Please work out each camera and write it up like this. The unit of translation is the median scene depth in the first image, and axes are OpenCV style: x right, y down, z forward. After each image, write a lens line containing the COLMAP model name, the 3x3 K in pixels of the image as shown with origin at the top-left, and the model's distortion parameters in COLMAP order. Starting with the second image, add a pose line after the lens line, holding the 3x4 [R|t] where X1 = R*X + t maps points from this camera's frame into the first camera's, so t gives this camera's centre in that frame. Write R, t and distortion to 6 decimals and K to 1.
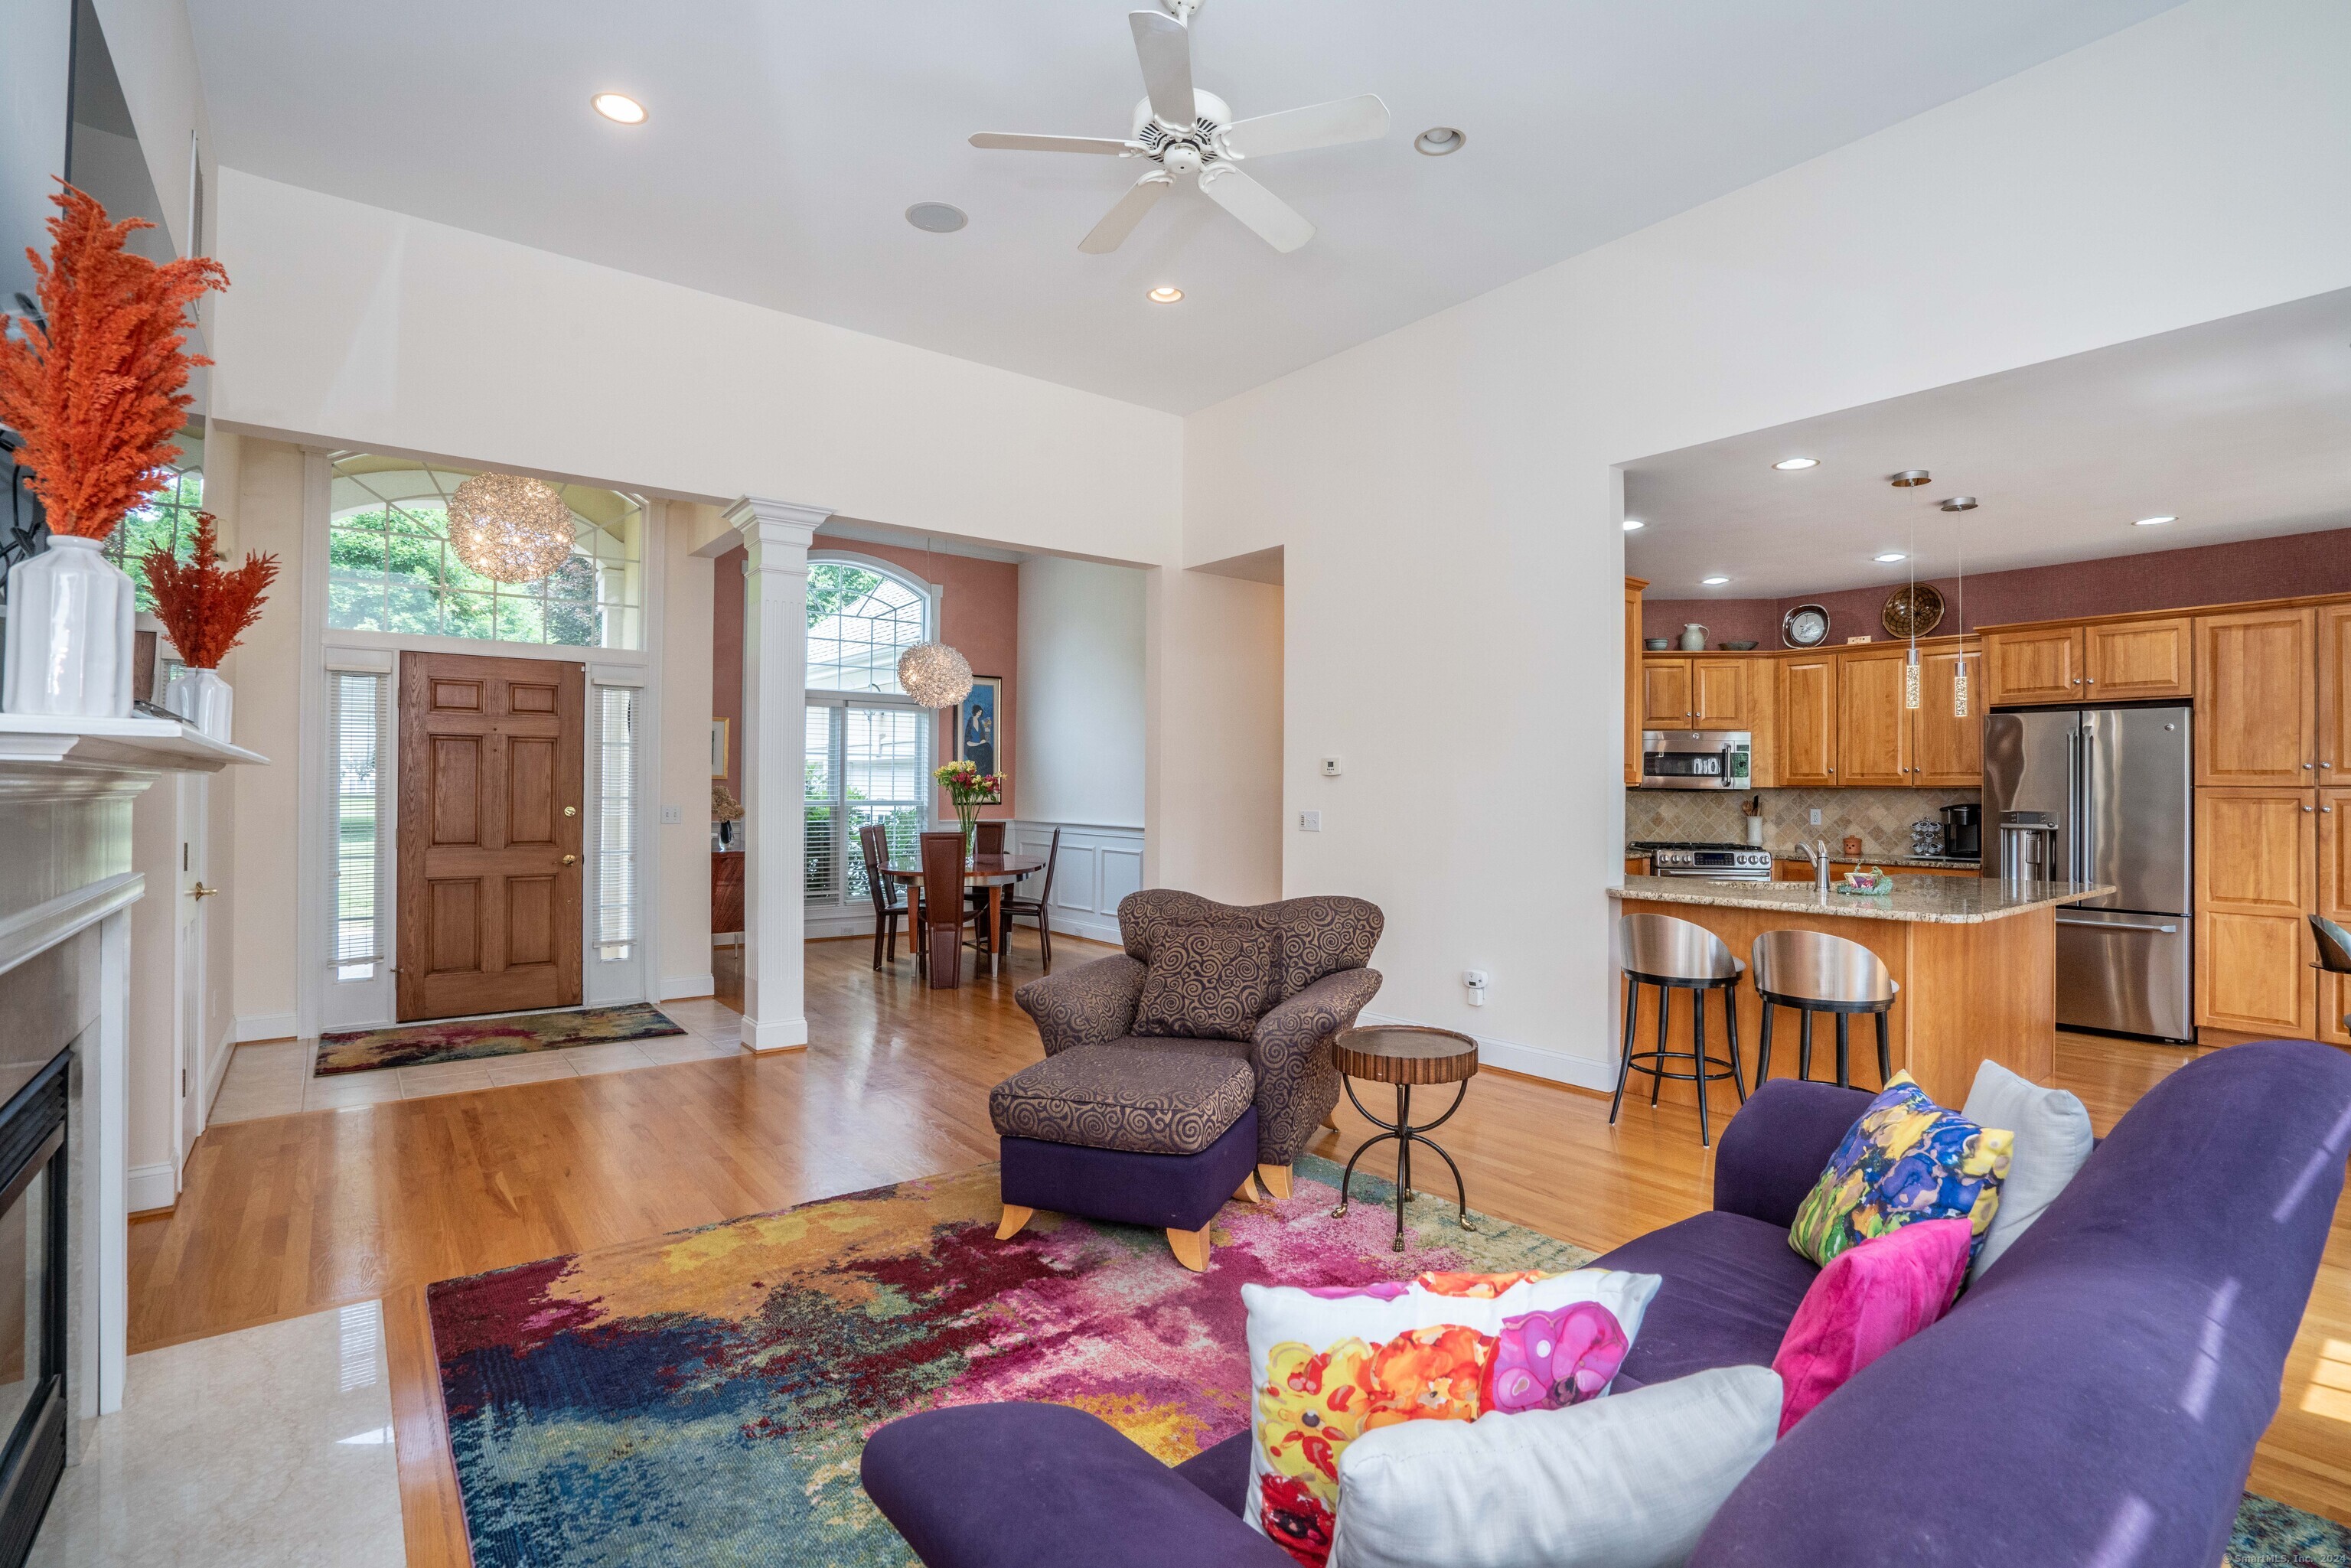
lens RADIAL K [[1095.8, 0, 1175.5], [0, 1095.8, 784.0], [0, 0, 1]] dist [-0.052481, 0.019823]
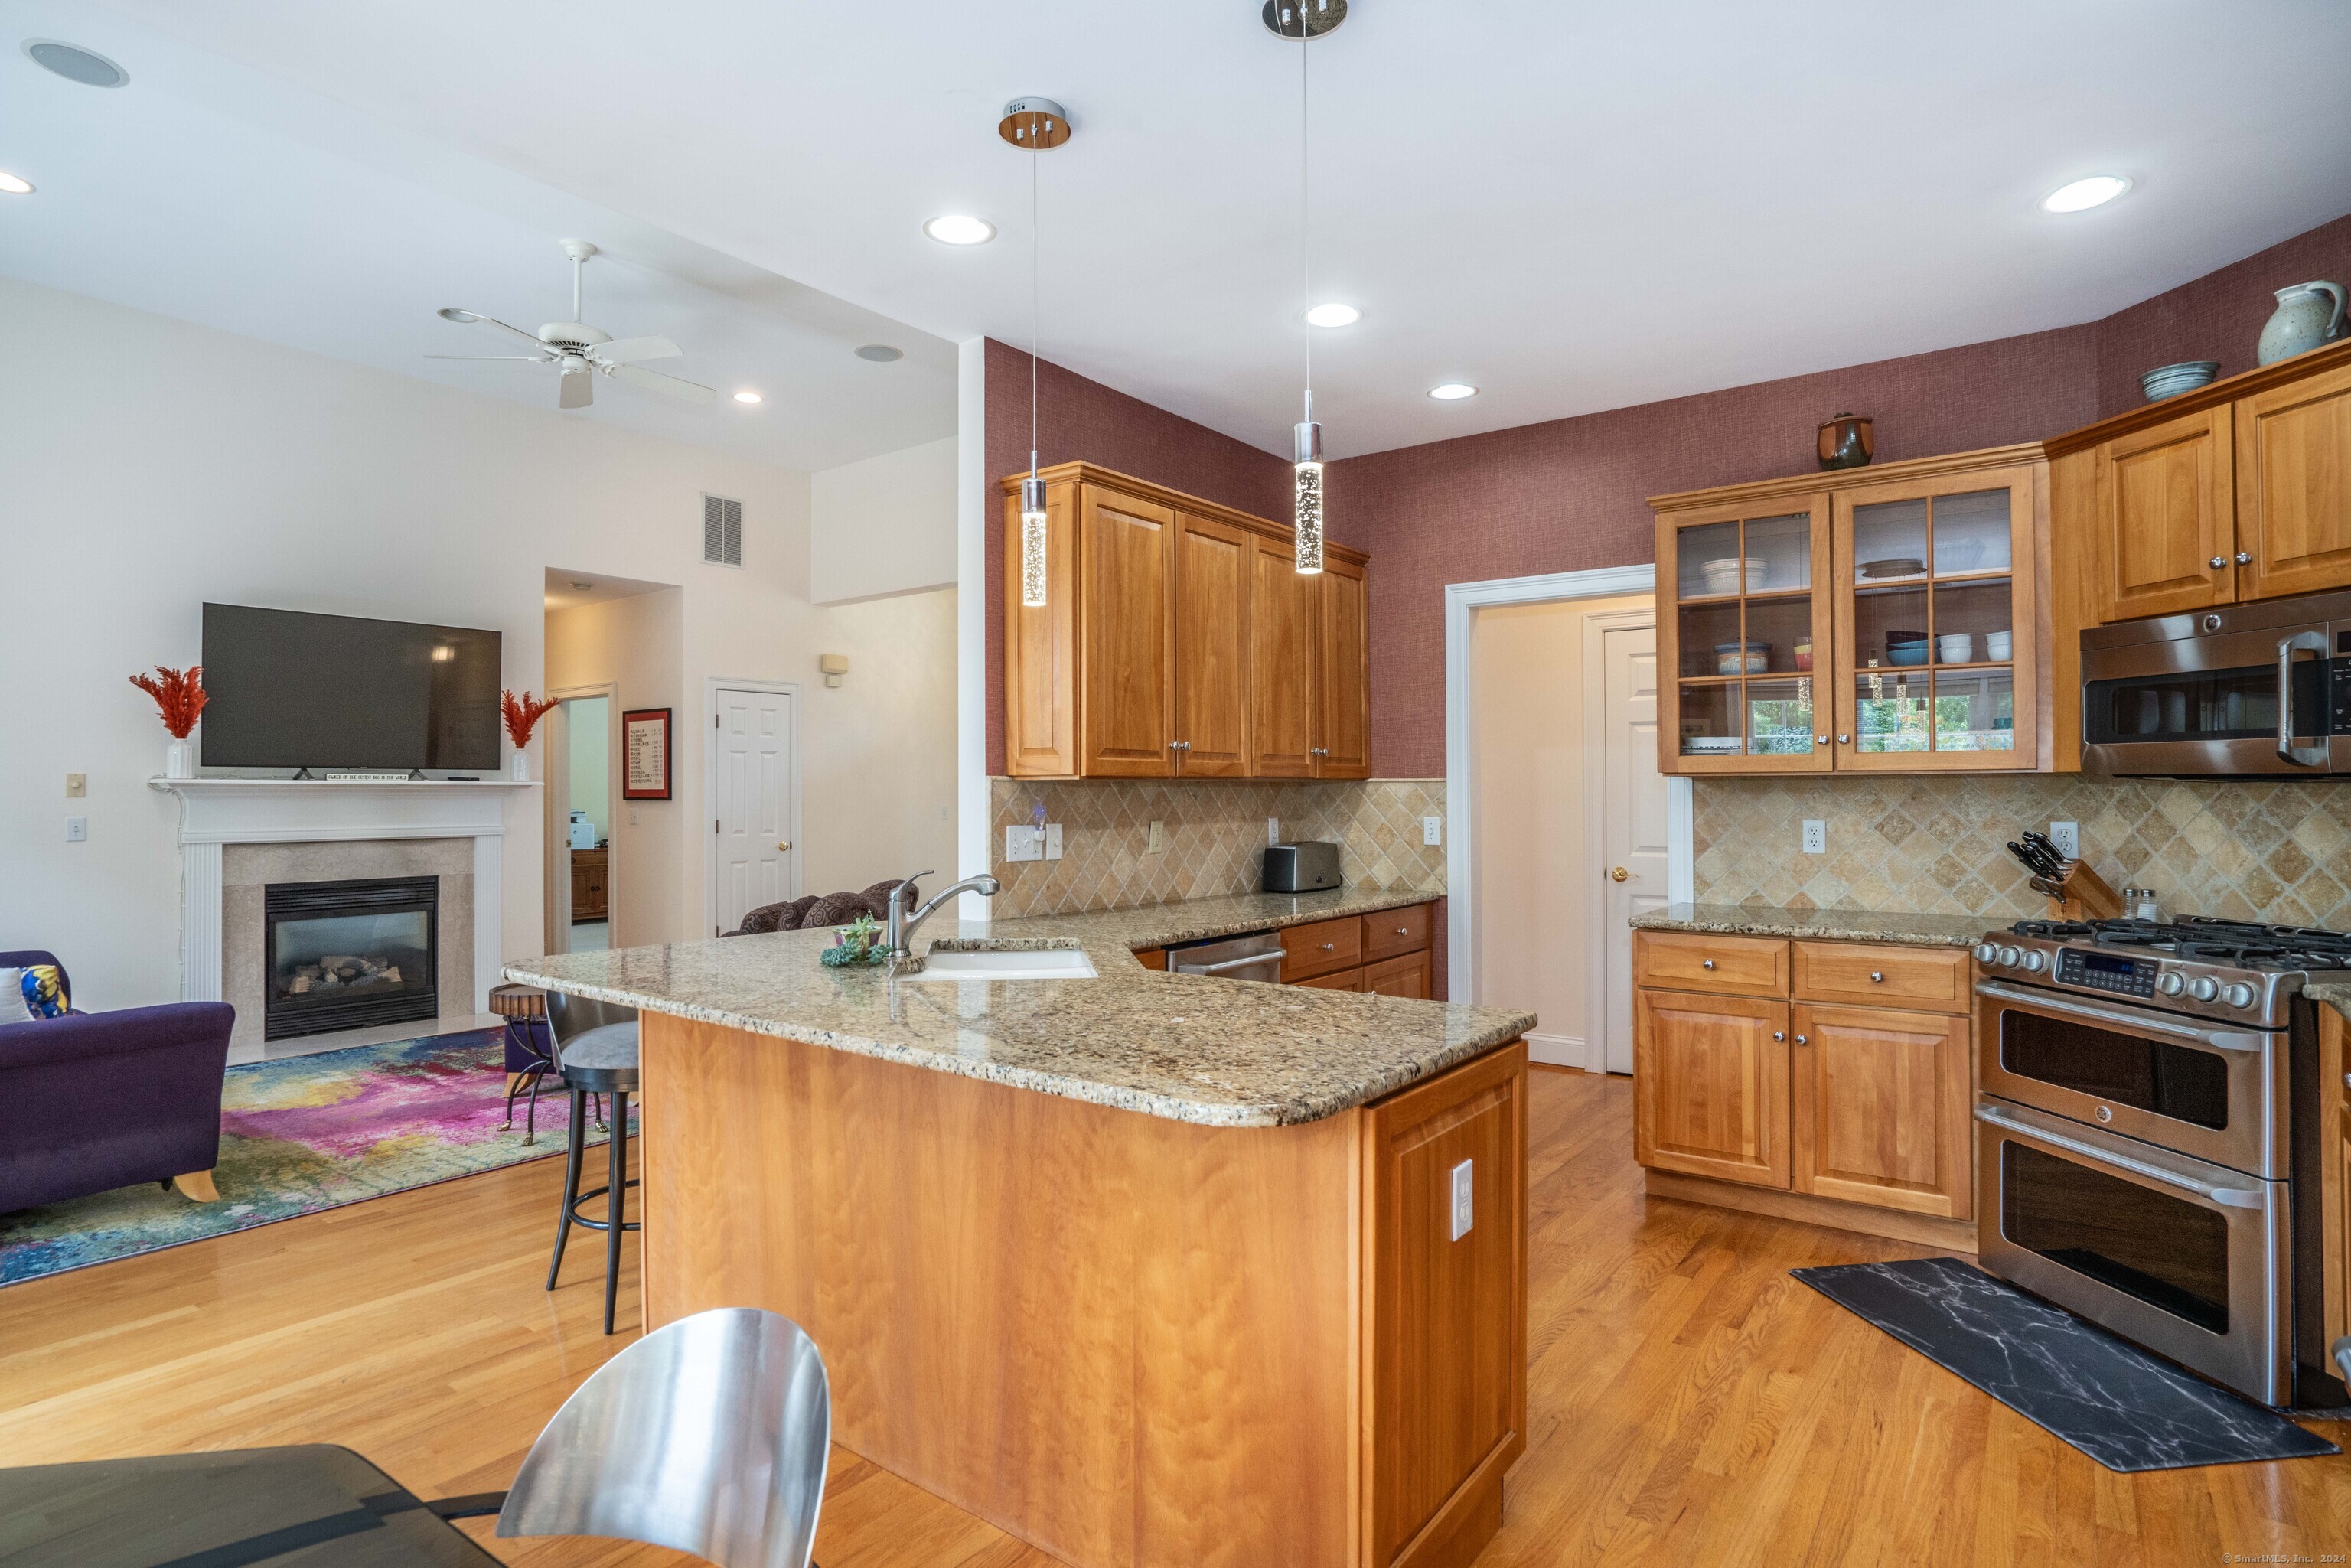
lens RADIAL K [[1215.3, 0, 1175.5], [0, 1215.3, 784.0], [0, 0, 1]] dist [-0.043001, 0.024999]
pose [[0.260557, -0.013647, -0.965362, 0.988368], [0.010546, 0.999881, -0.011289, 0.011121], [0.965401, -0.007239, 0.260669, 0.748215]]
